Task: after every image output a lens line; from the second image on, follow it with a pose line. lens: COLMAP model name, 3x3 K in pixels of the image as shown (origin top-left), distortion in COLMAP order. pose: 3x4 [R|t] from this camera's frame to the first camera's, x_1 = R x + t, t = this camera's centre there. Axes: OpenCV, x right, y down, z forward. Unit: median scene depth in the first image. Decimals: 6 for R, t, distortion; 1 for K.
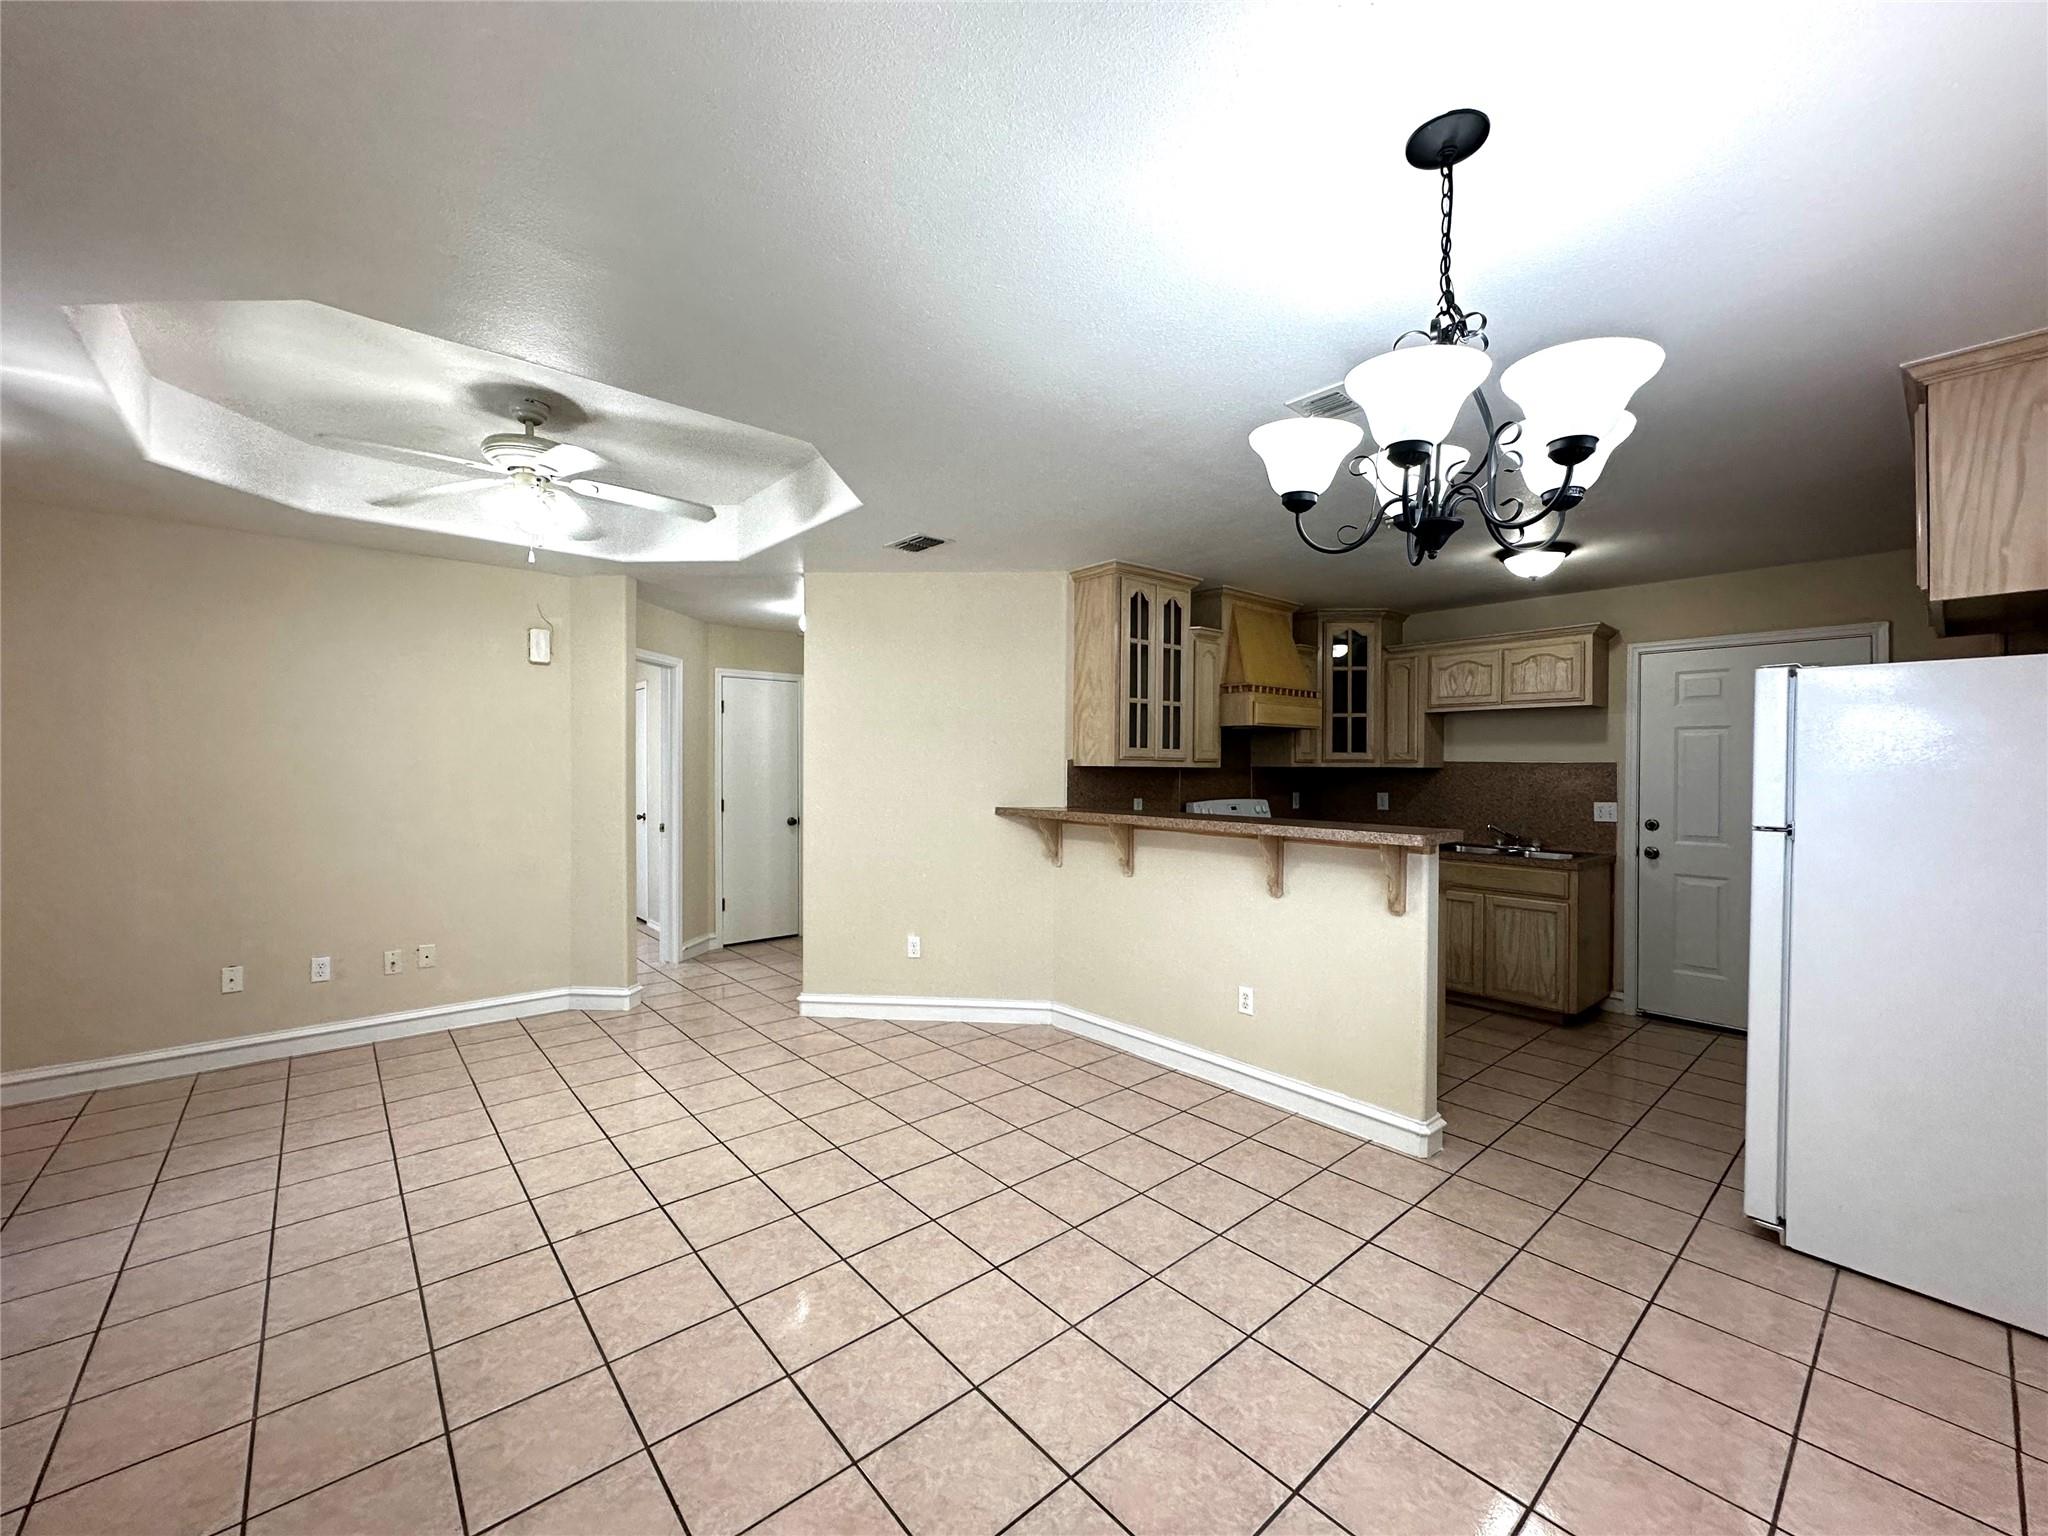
lens RADIAL K [[814.6, 0, 1022.1], [0, 814.6, 769.5], [0, 0, 1]] dist [-0.001846, 0.000512]
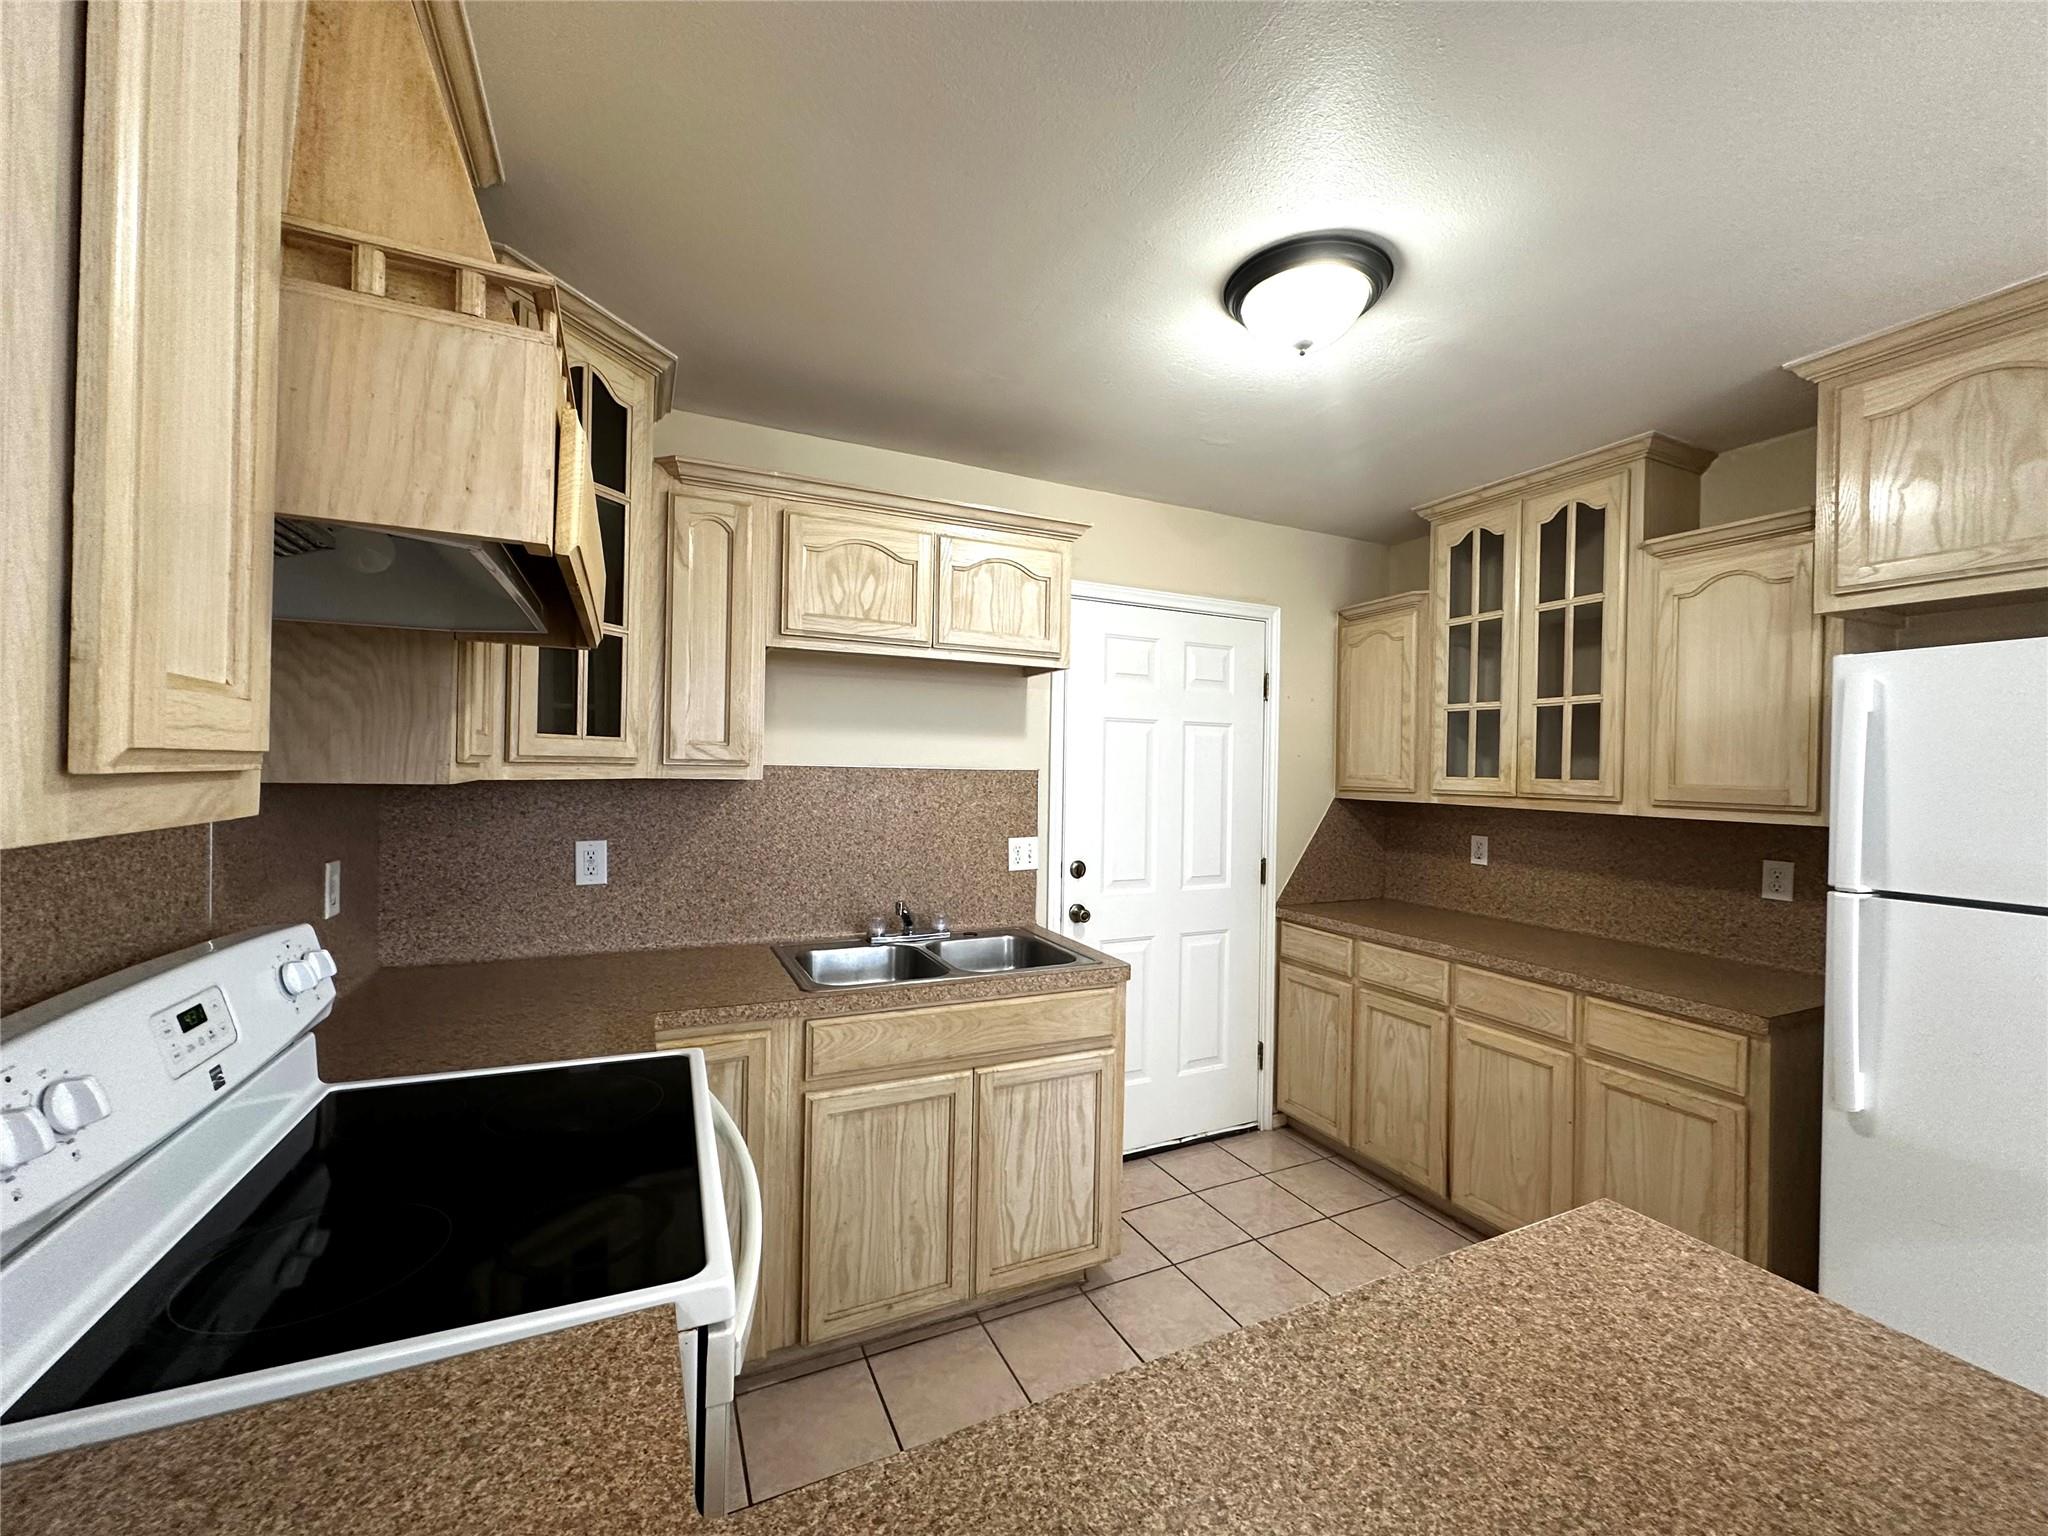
lens RADIAL K [[814.6, 0, 1022.1], [0, 814.6, 769.5], [0, 0, 1]] dist [-0.001846, 0.000512]
pose [[0.263296, -0.002340, 0.964712, 0.145229], [-0.010072, 0.999936, 0.005174, -0.012043], [-0.964663, -0.011079, 0.263255, 0.846892]]
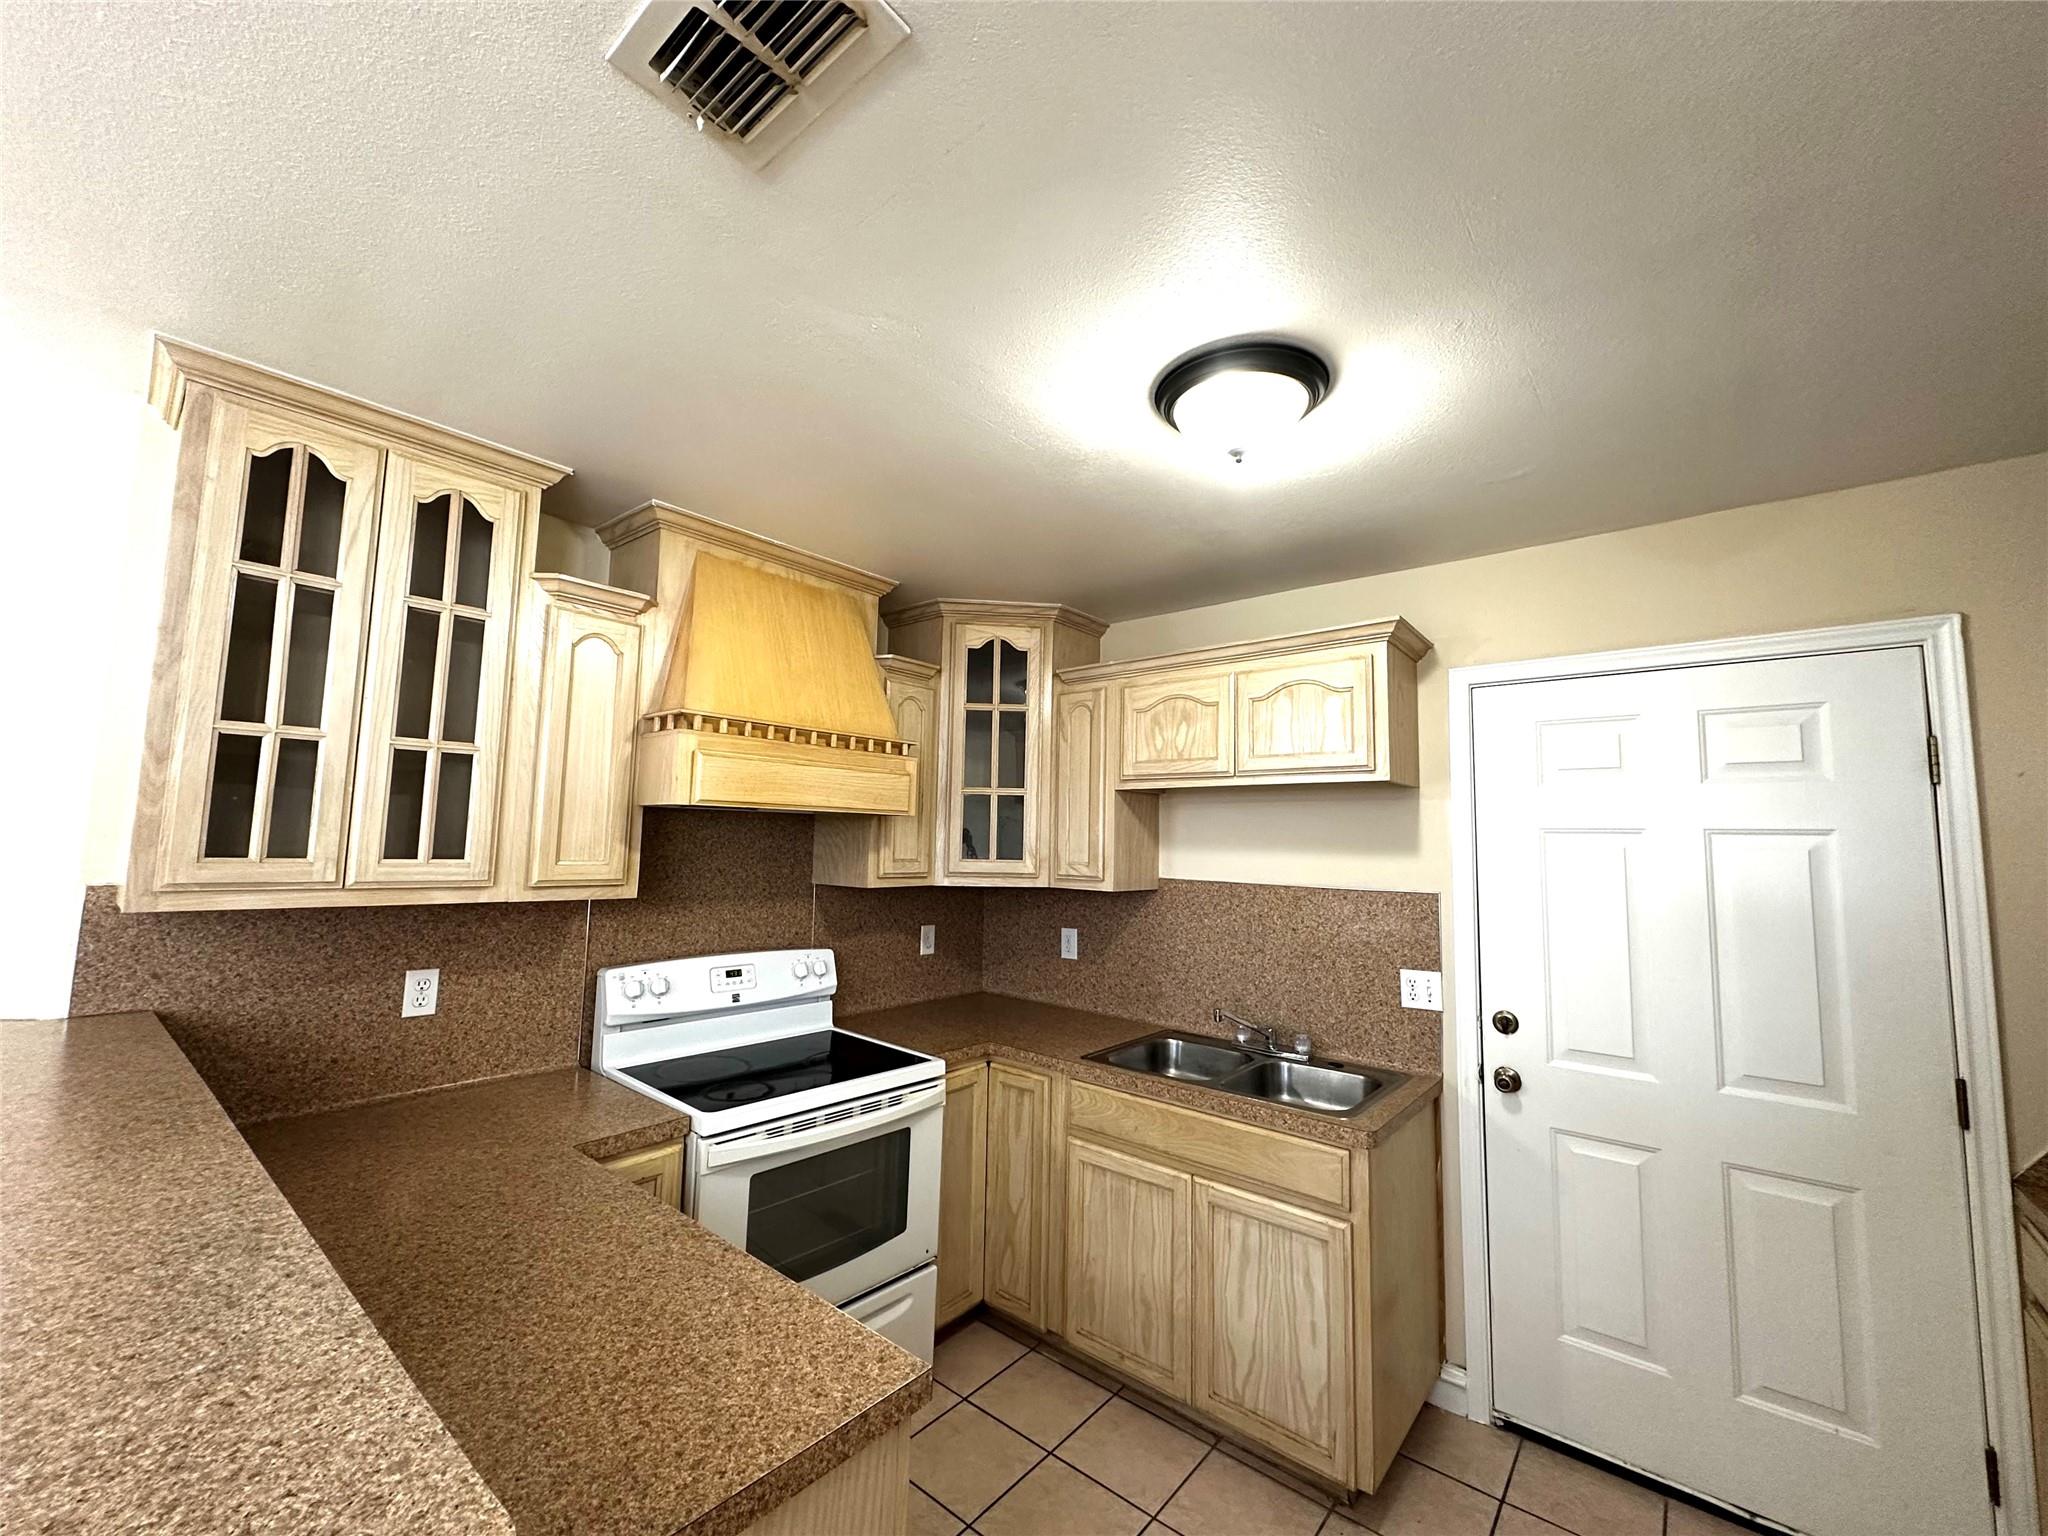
lens RADIAL K [[814.2, 0, 1024.0], [0, 814.2, 768.0], [0, 0, 1]] dist [-0.001480, -0.000223]
pose [[0.986167, 0.031773, 0.162683, 0.381375], [-0.015813, 0.995013, -0.098480, -0.032737], [-0.165000, 0.094546, 0.981751, 0.523670]]
